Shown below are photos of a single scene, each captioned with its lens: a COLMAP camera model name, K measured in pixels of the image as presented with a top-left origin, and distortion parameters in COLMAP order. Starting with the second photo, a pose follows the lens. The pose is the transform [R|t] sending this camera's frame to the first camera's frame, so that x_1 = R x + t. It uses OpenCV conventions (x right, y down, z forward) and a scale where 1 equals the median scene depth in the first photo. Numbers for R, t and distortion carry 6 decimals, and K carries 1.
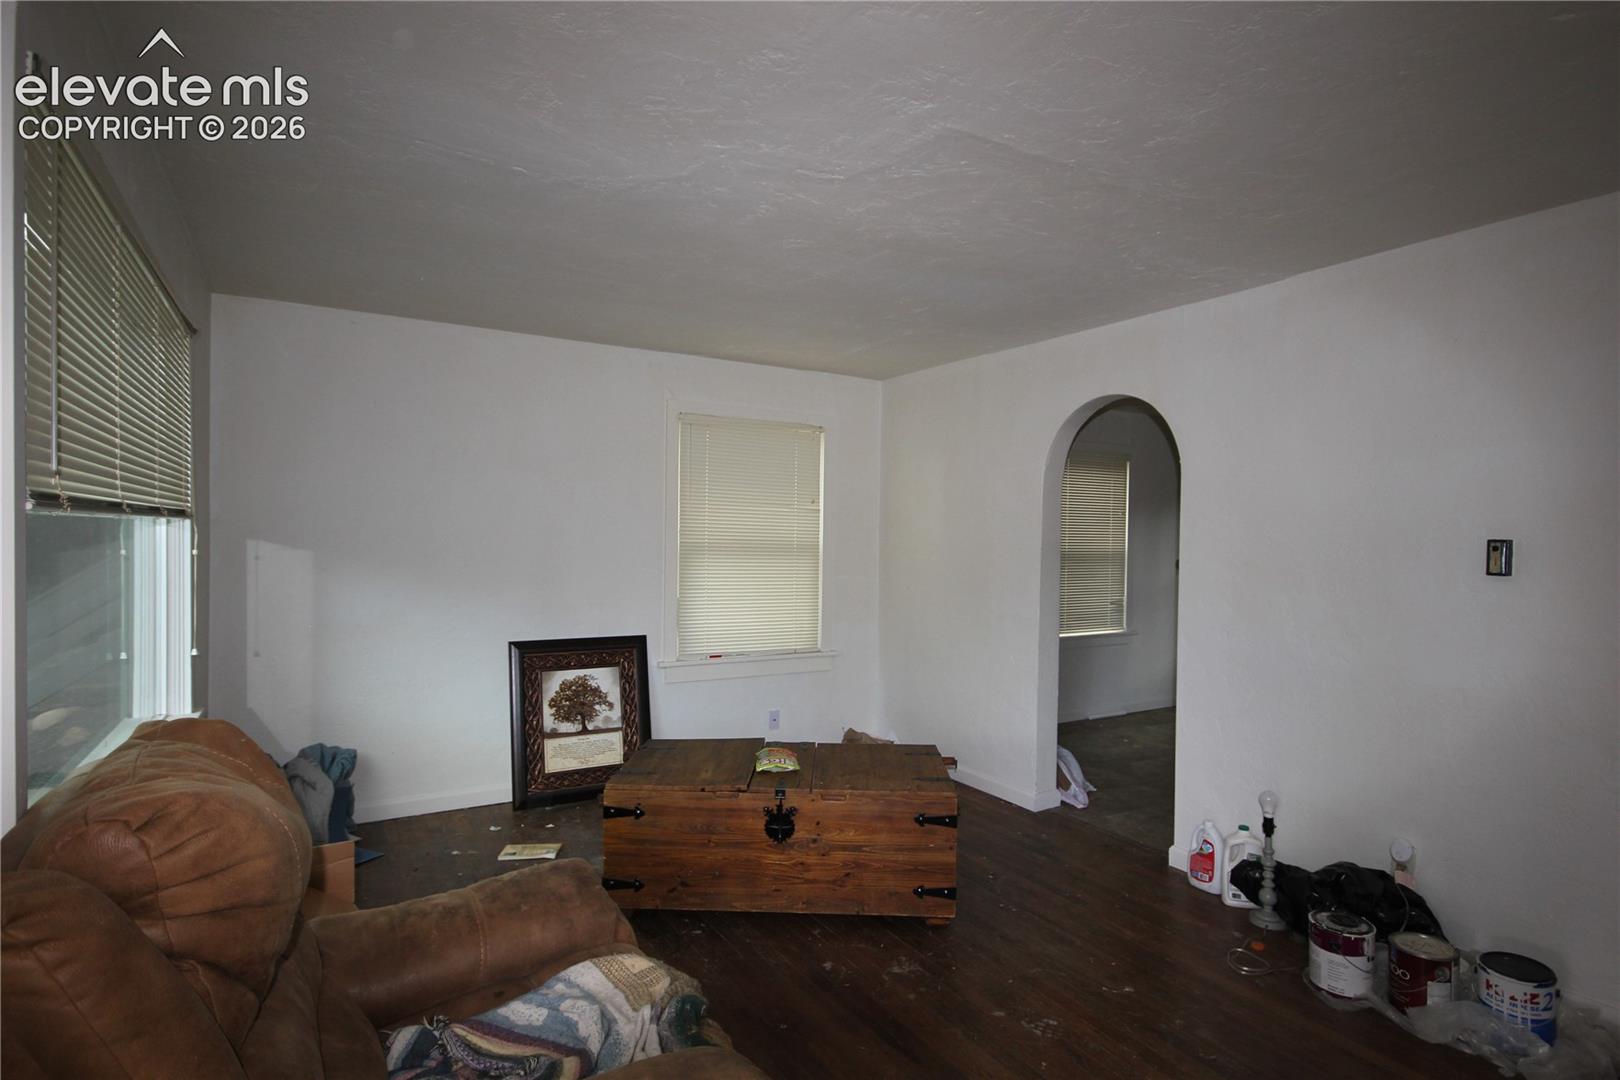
lens RADIAL K [[841.4, 0, 812.7], [0, 841.4, 545.5], [0, 0, 1]] dist [0.016977, -0.006883]
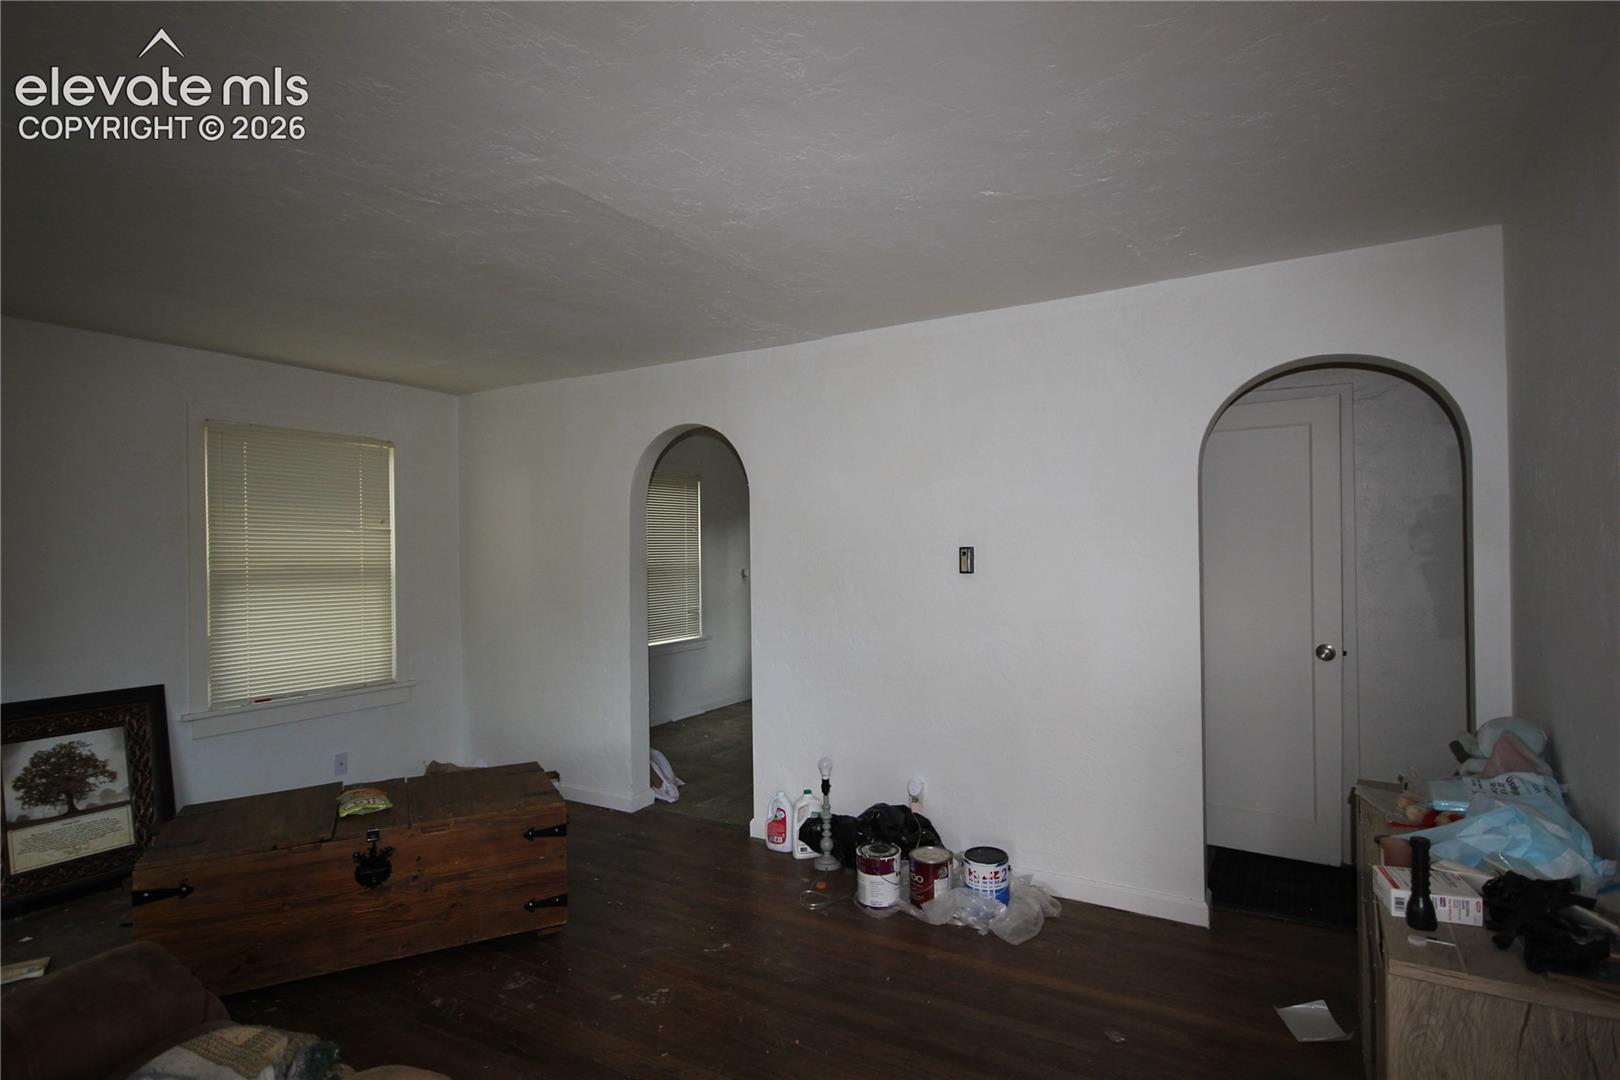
lens RADIAL K [[841.4, 0, 805.9], [0, 841.4, 542.2], [0, 0, 1]] dist [0.016977, -0.006883]
pose [[0.881374, -0.021235, 0.471941, -0.045858], [0.031398, 0.999414, -0.013667, -0.003630], [-0.471374, 0.026864, 0.881524, -0.058914]]
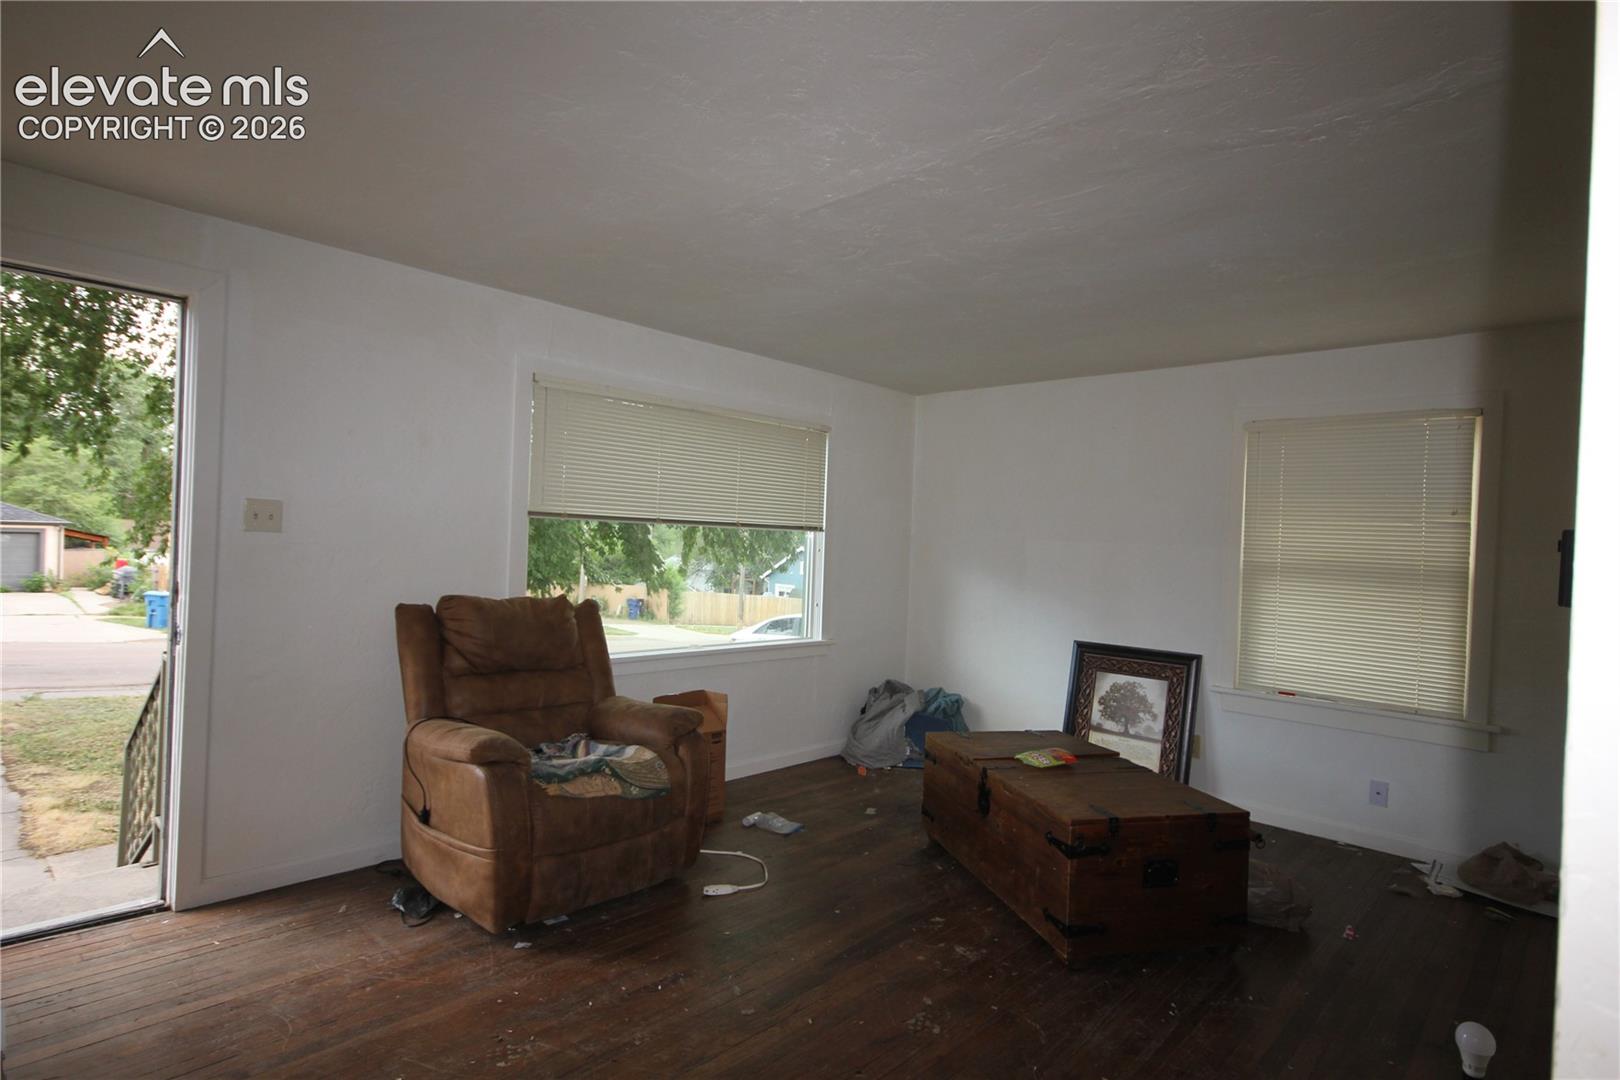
lens RADIAL K [[841.4, 0, 815.2], [0, 841.4, 550.5], [0, 0, 1]] dist [0.016977, -0.006883]
pose [[0.292150, 0.009612, -0.956324, 0.891545], [-0.043619, 0.999043, -0.003284, 0.012270], [0.955377, 0.042673, 0.292290, 0.420195]]
